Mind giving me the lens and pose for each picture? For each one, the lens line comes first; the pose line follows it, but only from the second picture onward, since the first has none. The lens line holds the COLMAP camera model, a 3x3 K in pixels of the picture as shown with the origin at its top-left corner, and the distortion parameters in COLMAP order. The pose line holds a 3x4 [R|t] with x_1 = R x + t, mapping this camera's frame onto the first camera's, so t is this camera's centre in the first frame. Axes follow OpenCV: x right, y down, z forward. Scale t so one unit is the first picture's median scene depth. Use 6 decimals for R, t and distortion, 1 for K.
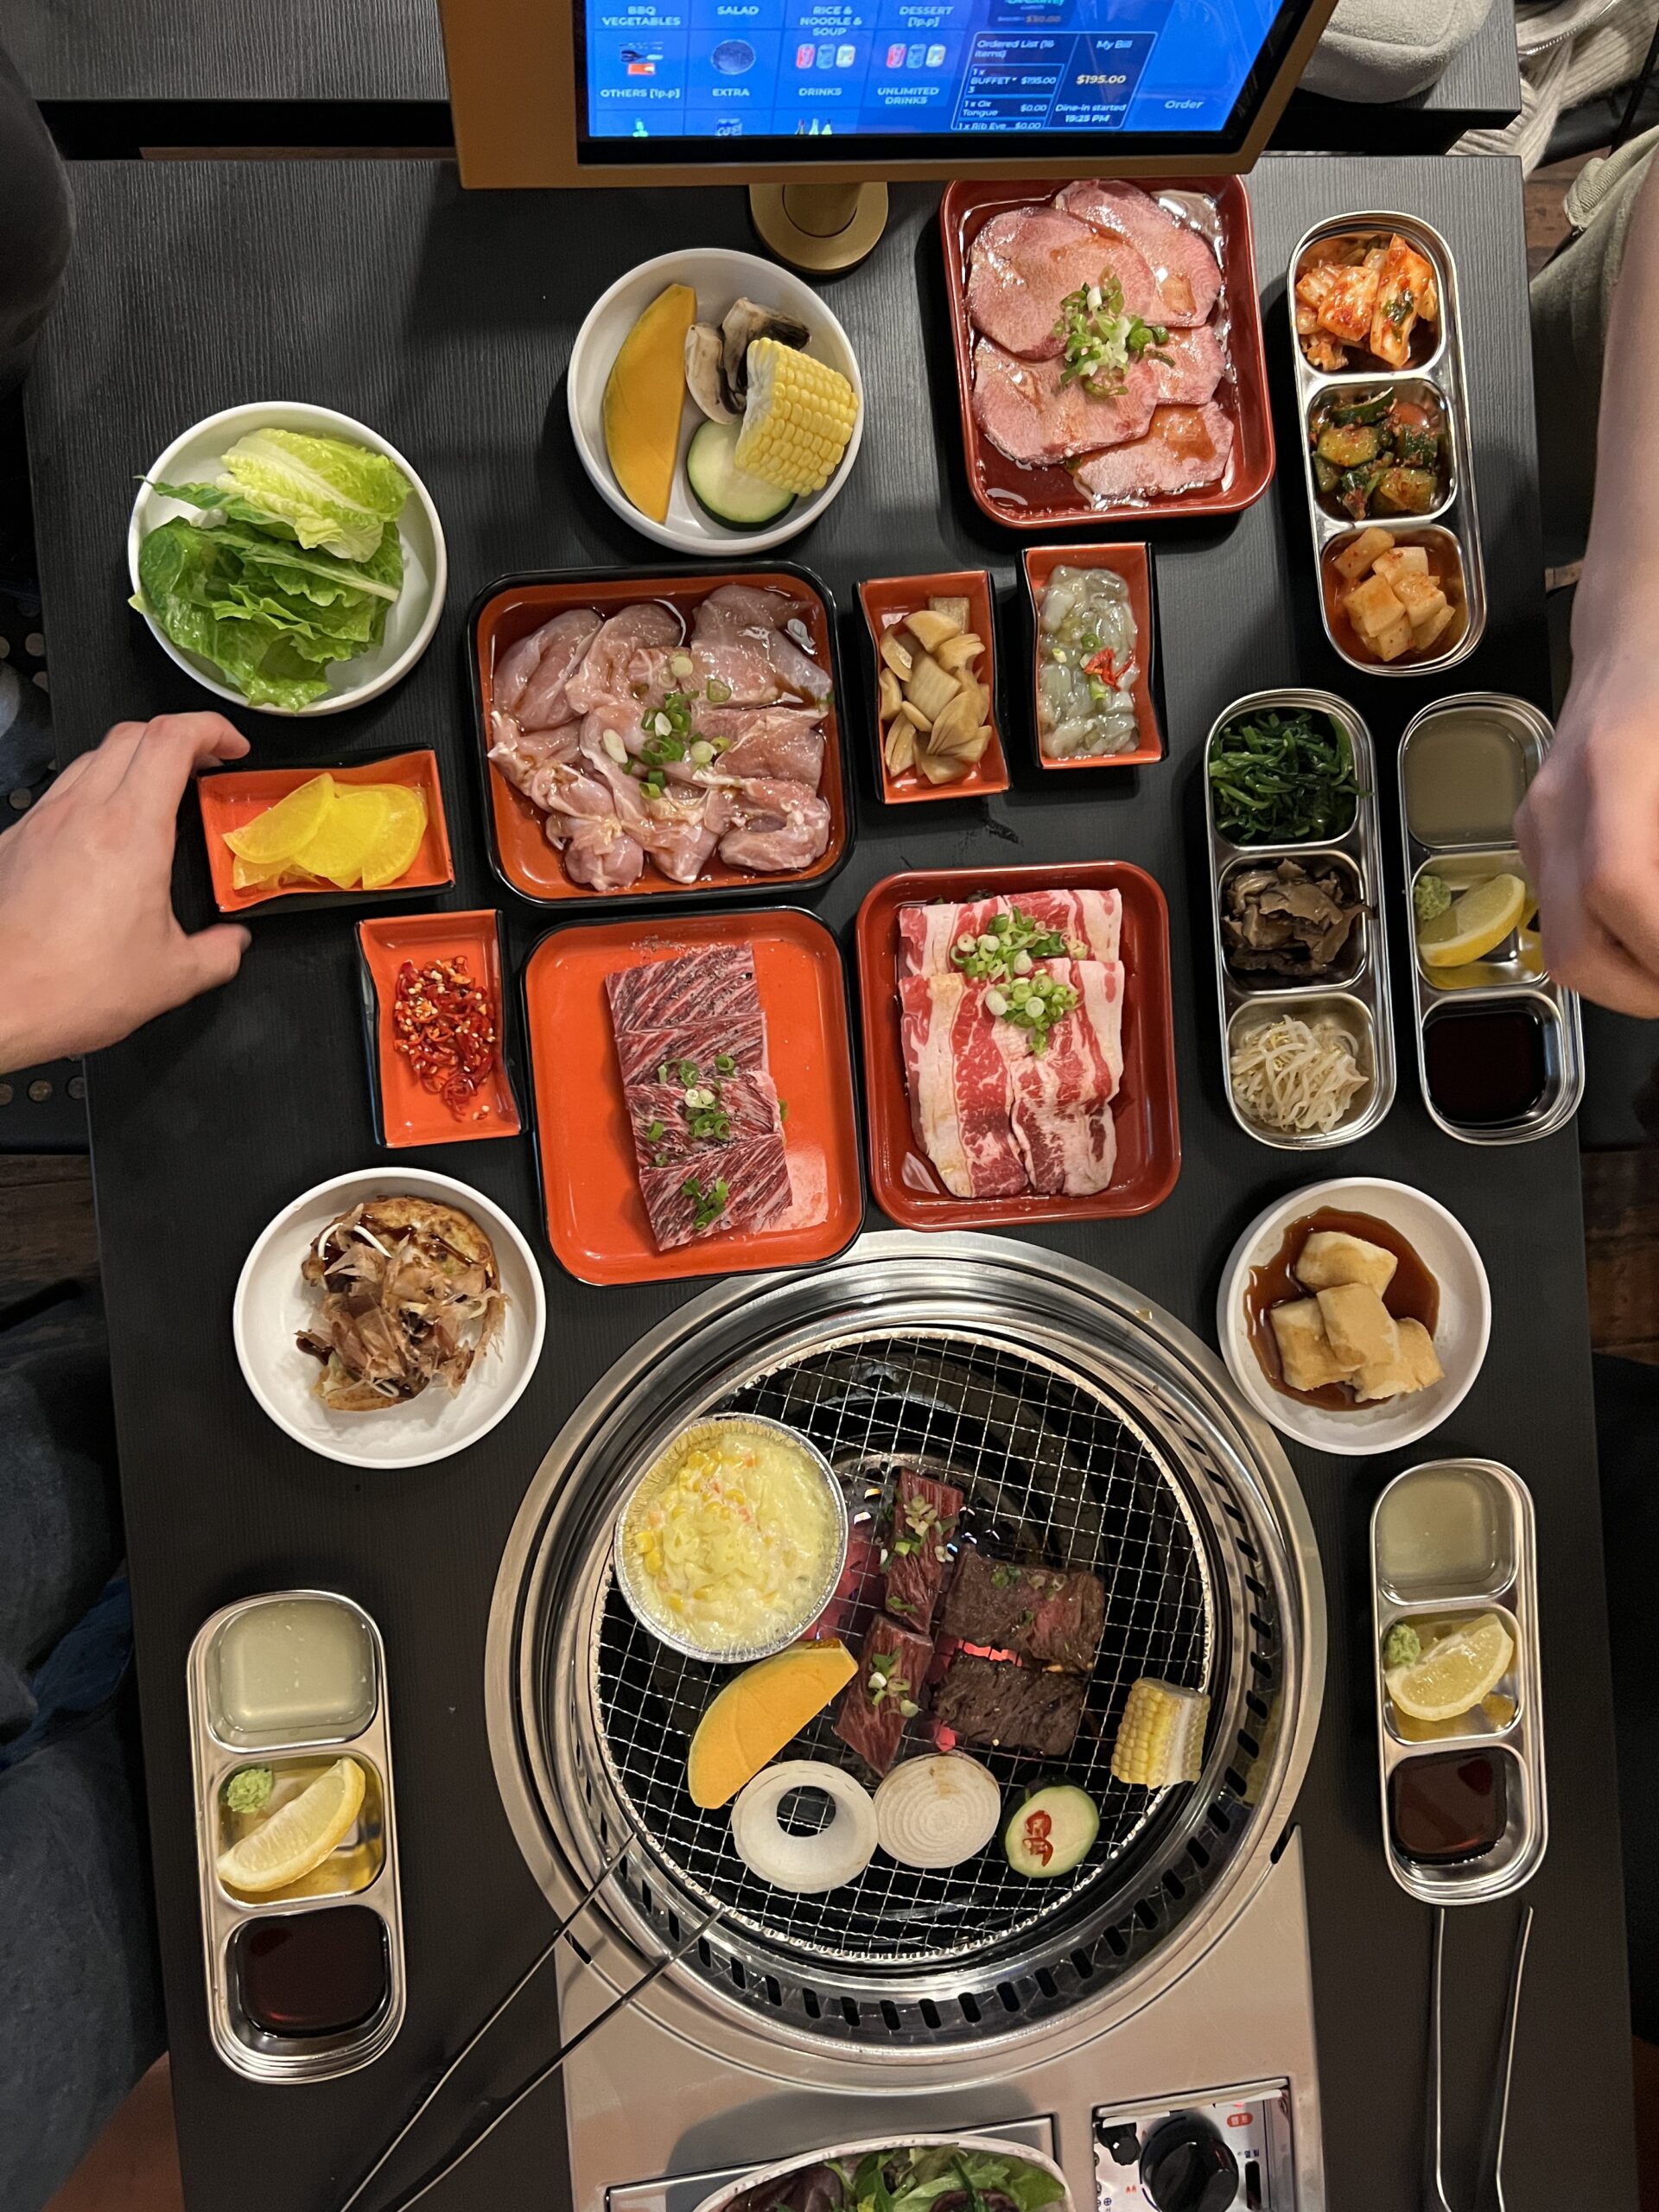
lens RADIAL K [[1683.2, 0, 832.0], [0, 1683.2, 1142.1], [0, 0, 1]] dist [-0.006045, -0.011547]
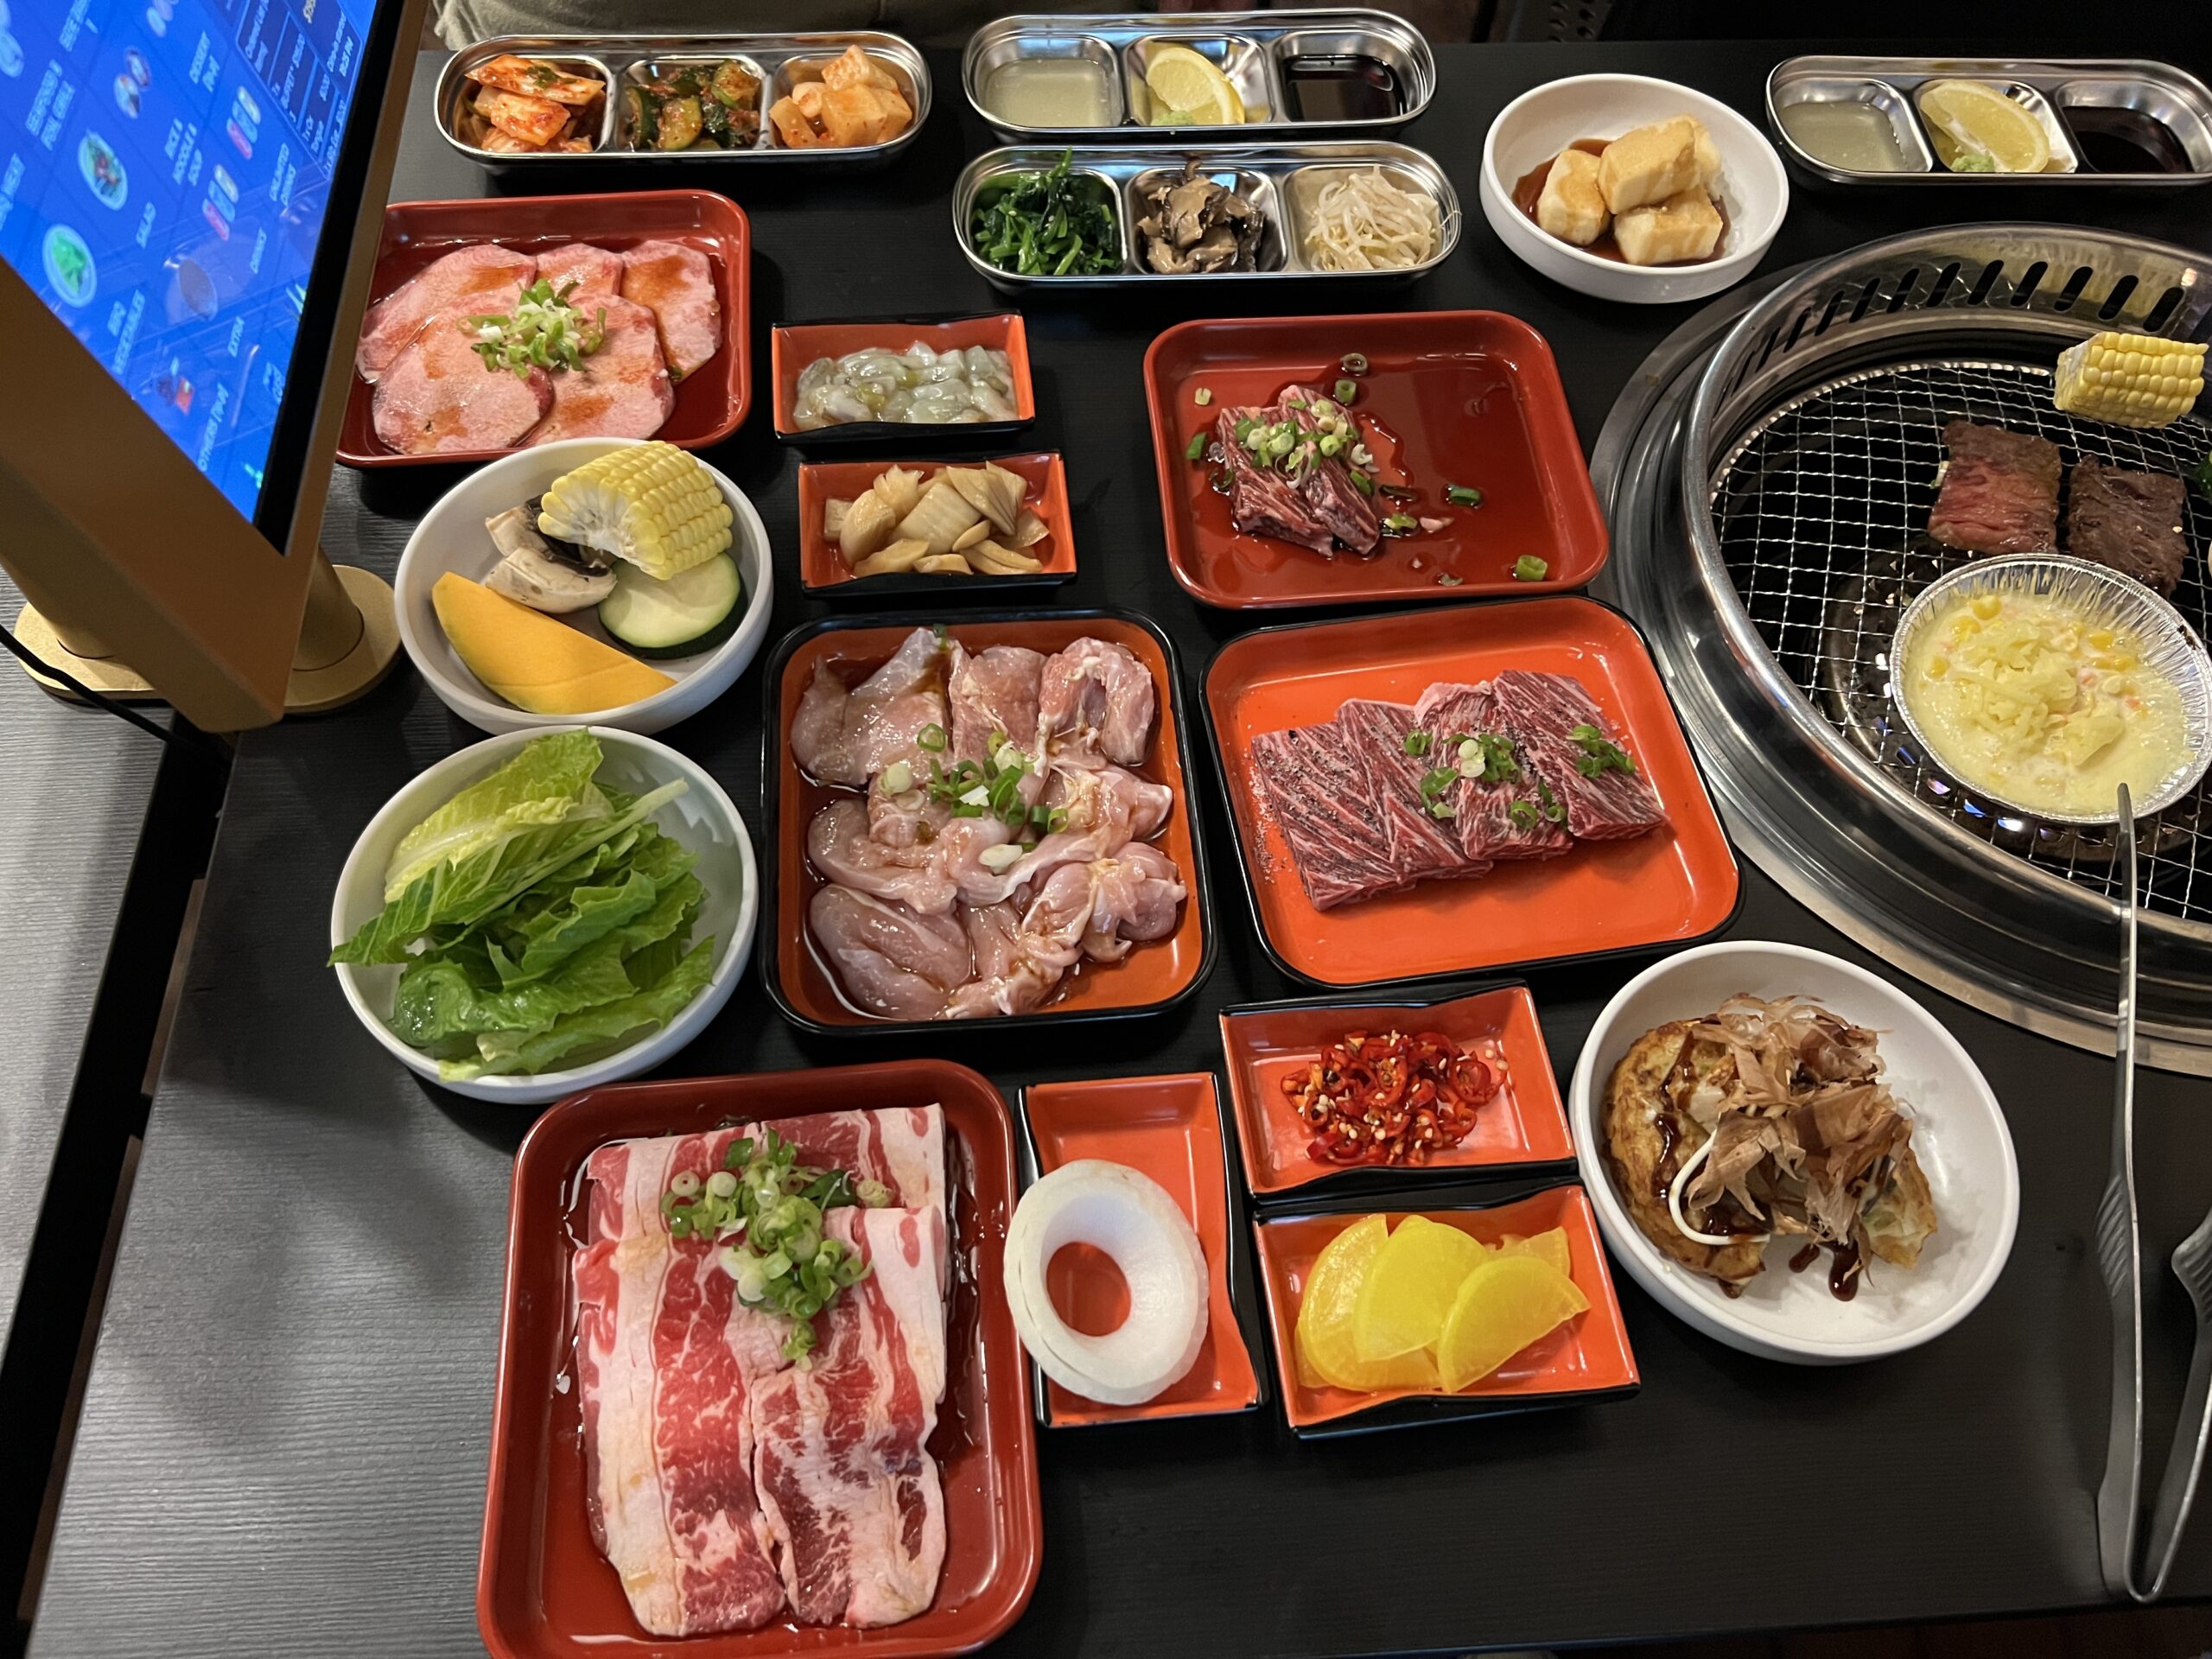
lens RADIAL K [[1710.9, 0, 1106.8], [0, 1710.9, 915.4], [0, 0, 1]] dist [0.005404, 0.000799]
pose [[0.006830, -0.931808, 0.362887, -0.417815], [0.999924, 0.002636, -0.012051, -0.173835], [0.010273, 0.362942, 0.931755, 0.292429]]
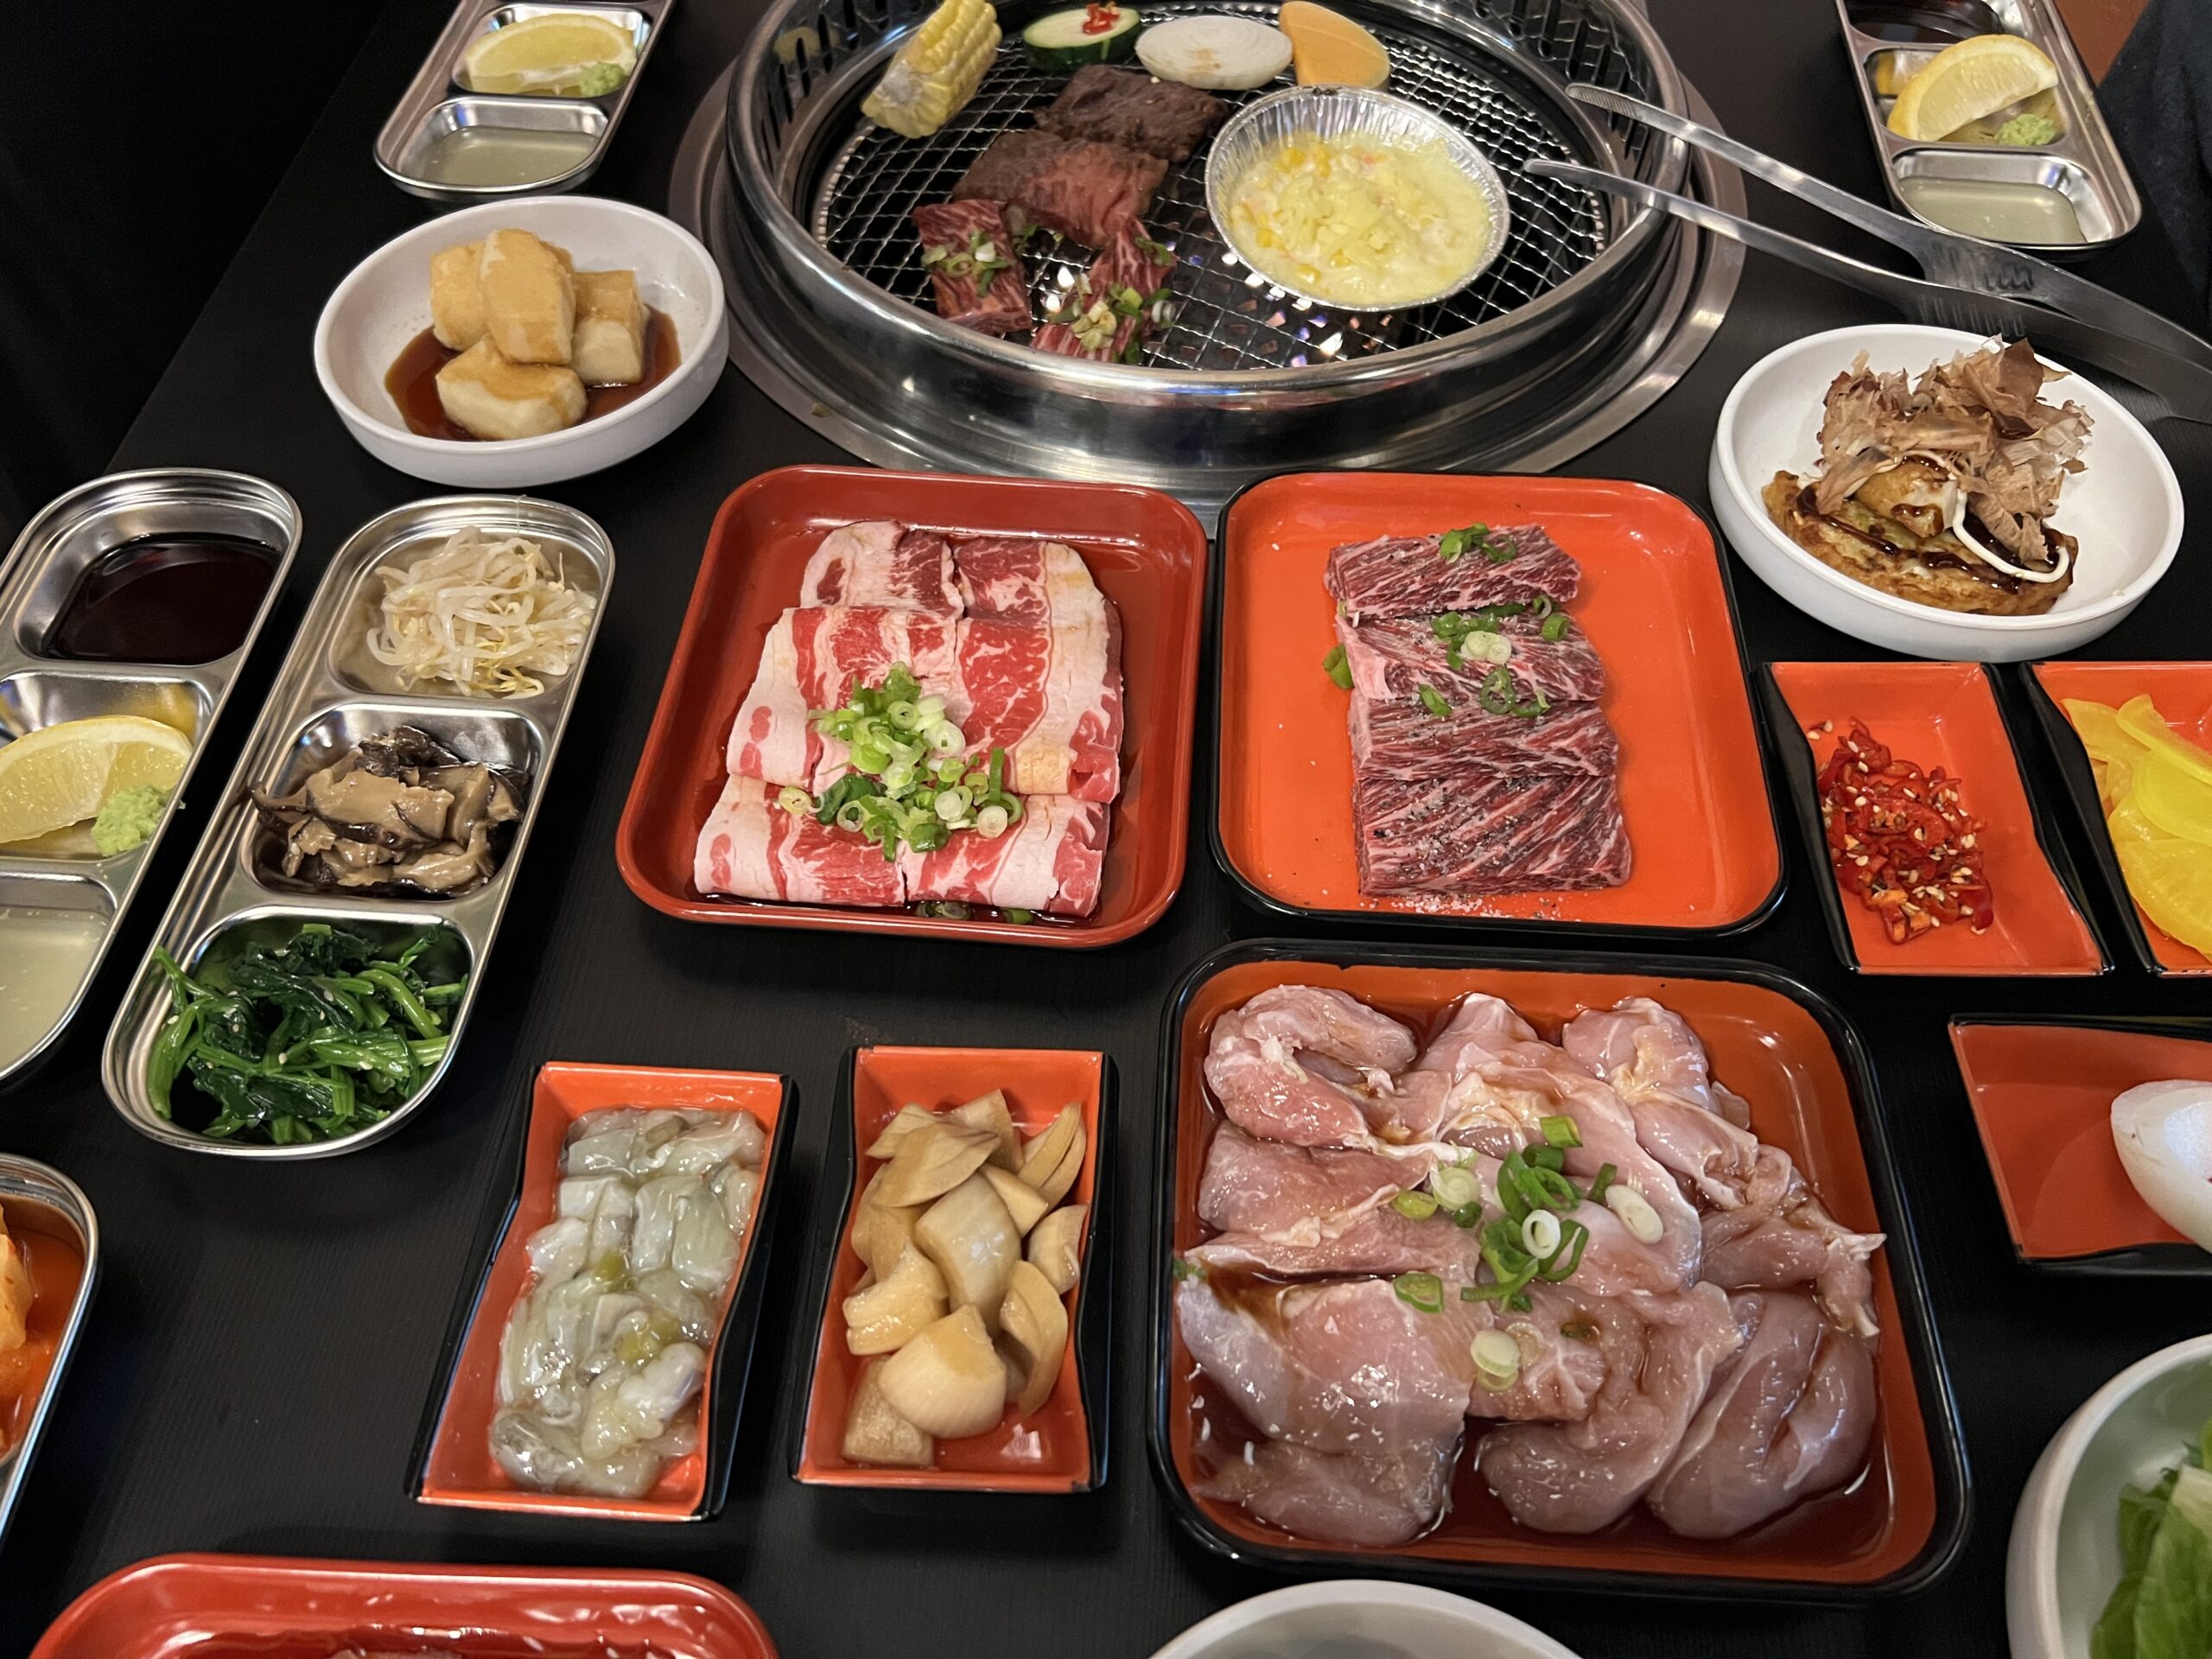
lens RADIAL K [[1688.4, 0, 1106.0], [0, 1688.4, 829.5], [0, 0, 1]] dist [0.004505, -0.035767]
pose [[-0.982285, -0.187087, -0.010736, 0.048376], [0.153141, -0.834437, 0.529398, -0.414962], [-0.108002, 0.518375, 0.848306, 0.522847]]
